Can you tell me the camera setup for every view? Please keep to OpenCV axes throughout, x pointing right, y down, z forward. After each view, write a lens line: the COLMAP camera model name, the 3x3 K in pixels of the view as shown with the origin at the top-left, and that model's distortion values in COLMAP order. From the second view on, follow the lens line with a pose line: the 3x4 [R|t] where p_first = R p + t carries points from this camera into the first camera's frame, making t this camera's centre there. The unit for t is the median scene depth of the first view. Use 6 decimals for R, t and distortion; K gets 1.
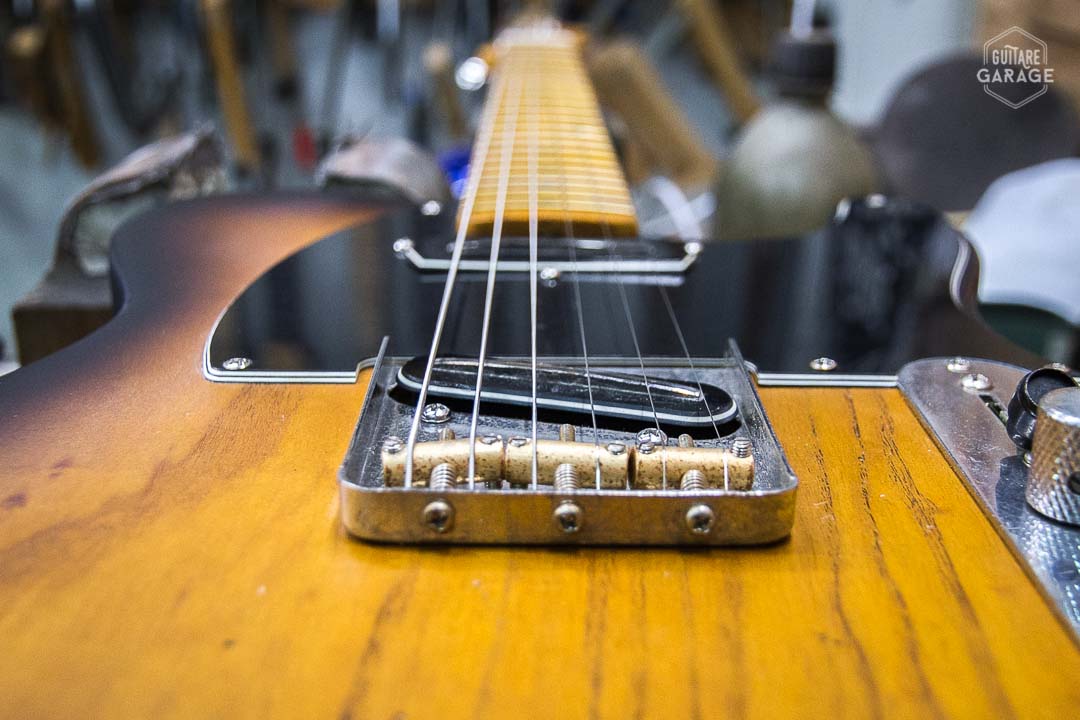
lens RADIAL K [[1367.4, 0, 540.0], [0, 1367.4, 360.0], [0, 0, 1]] dist [-0.085151, 0.022992]
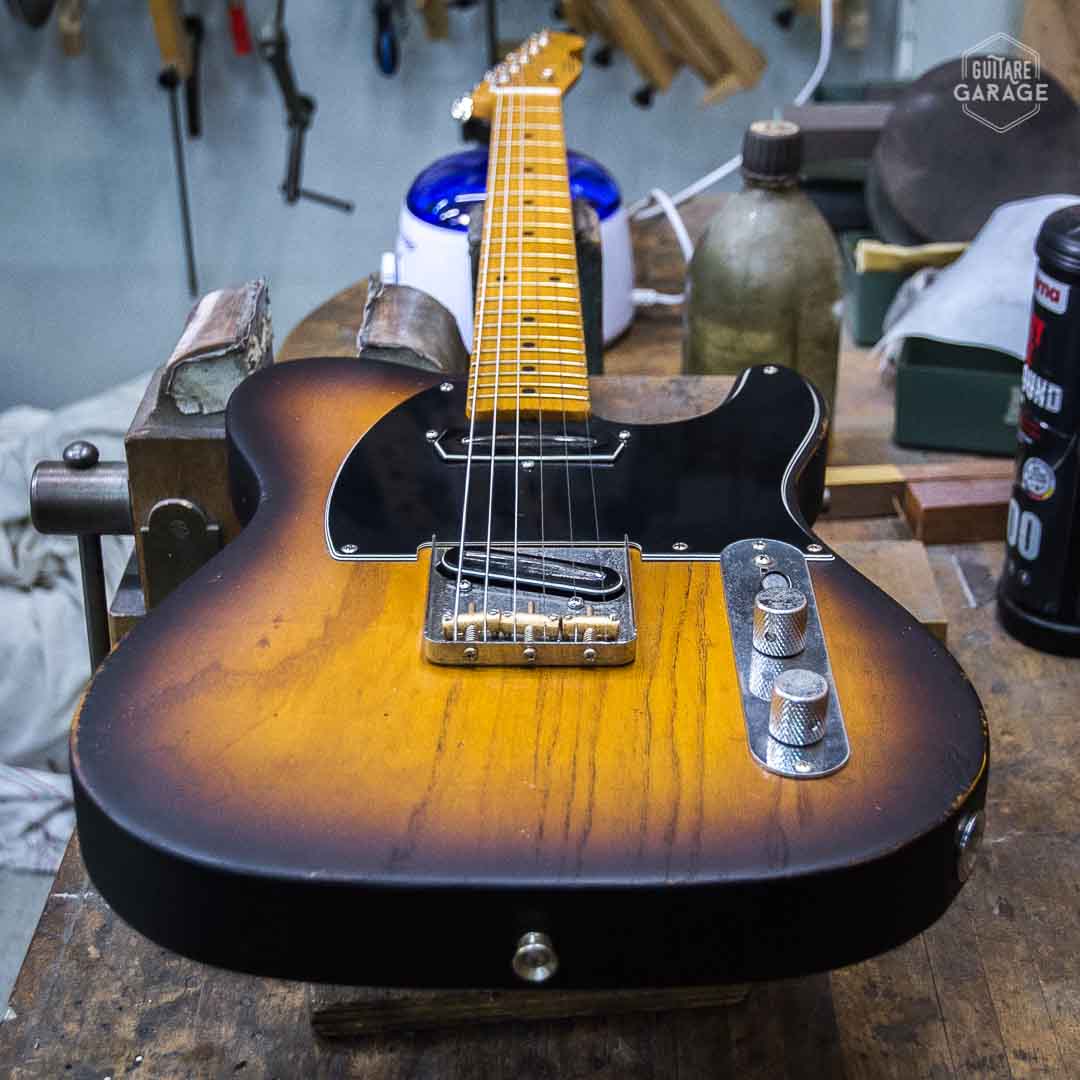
lens RADIAL K [[2192.2, 0, 540.0], [0, 2192.2, 540.0], [0, 0, 1]] dist [-0.018002, -0.110699]
pose [[0.999974, -0.003379, -0.006380, 0.057215], [0.004427, 0.985073, 0.172082, -0.638538], [0.005703, -0.172106, 0.985062, -2.319919]]
